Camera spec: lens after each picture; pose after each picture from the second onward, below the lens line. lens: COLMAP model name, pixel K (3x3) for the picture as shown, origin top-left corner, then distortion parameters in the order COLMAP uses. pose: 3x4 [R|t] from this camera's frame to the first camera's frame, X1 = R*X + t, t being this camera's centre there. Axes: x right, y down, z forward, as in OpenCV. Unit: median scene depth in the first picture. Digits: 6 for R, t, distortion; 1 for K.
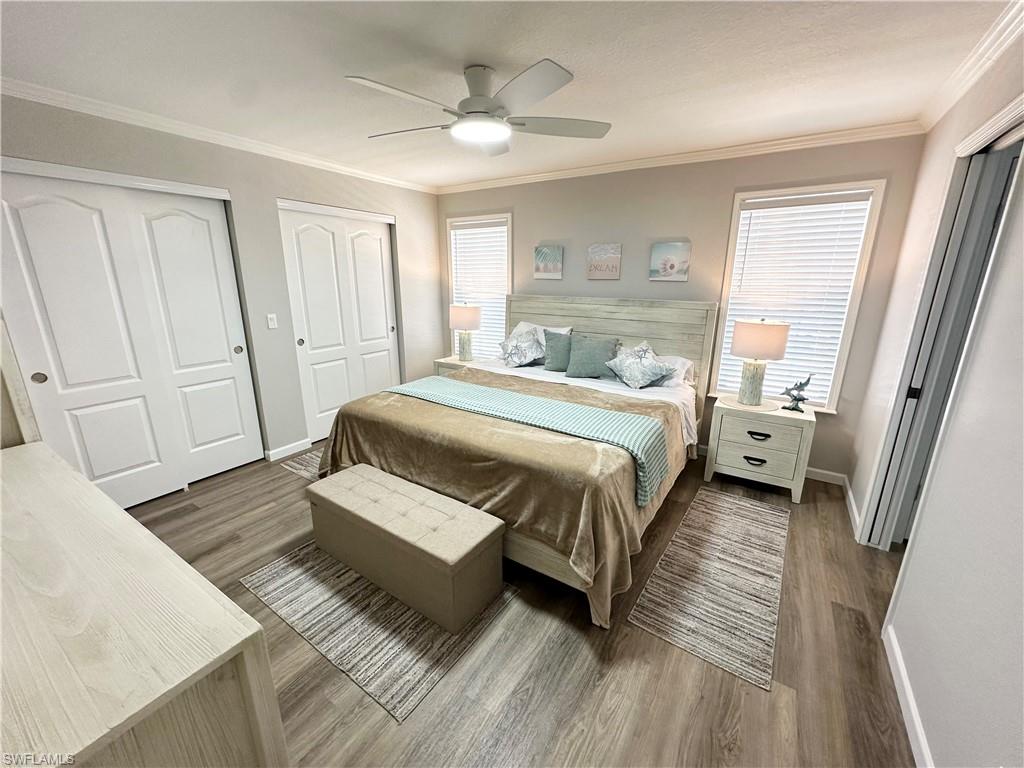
lens RADIAL K [[410.3, 0, 512.0], [0, 410.3, 384.0], [0, 0, 1]] dist [0.010299, -0.000162]
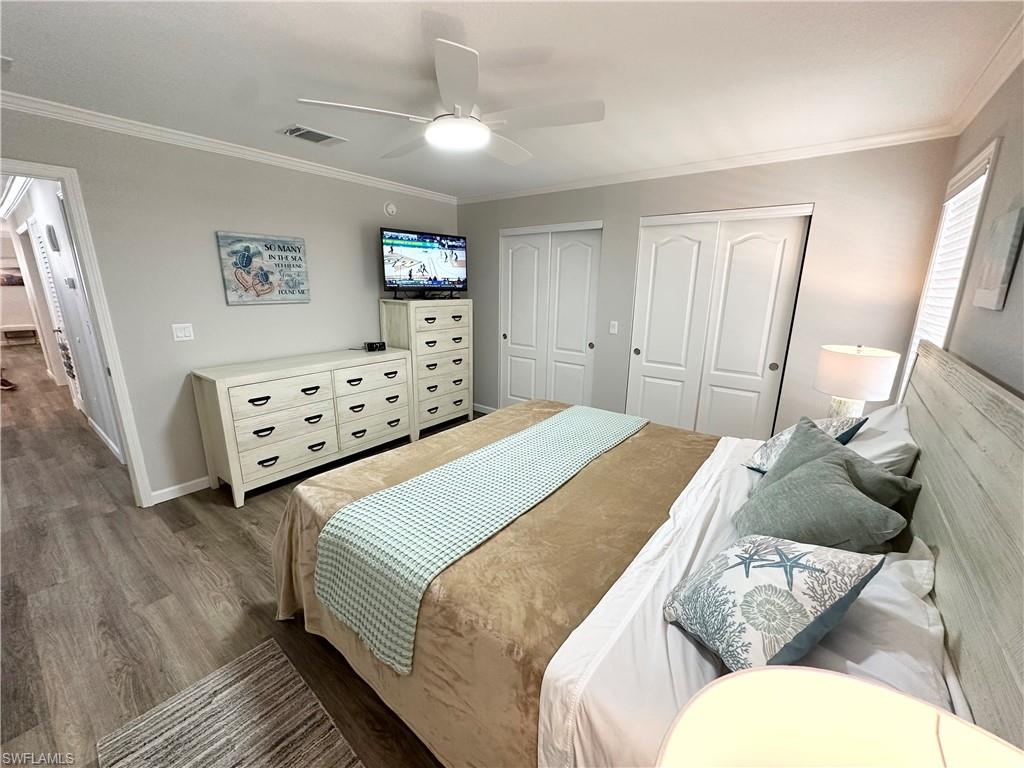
lens RADIAL K [[408.5, 0, 511.0], [0, 408.5, 381.9], [0, 0, 1]] dist [-0.000696, -0.000433]
pose [[-0.080389, 0.228928, -0.970118, 0.591343], [-0.270907, 0.931614, 0.242291, -0.213080], [0.959243, 0.282289, -0.012873, 0.794520]]
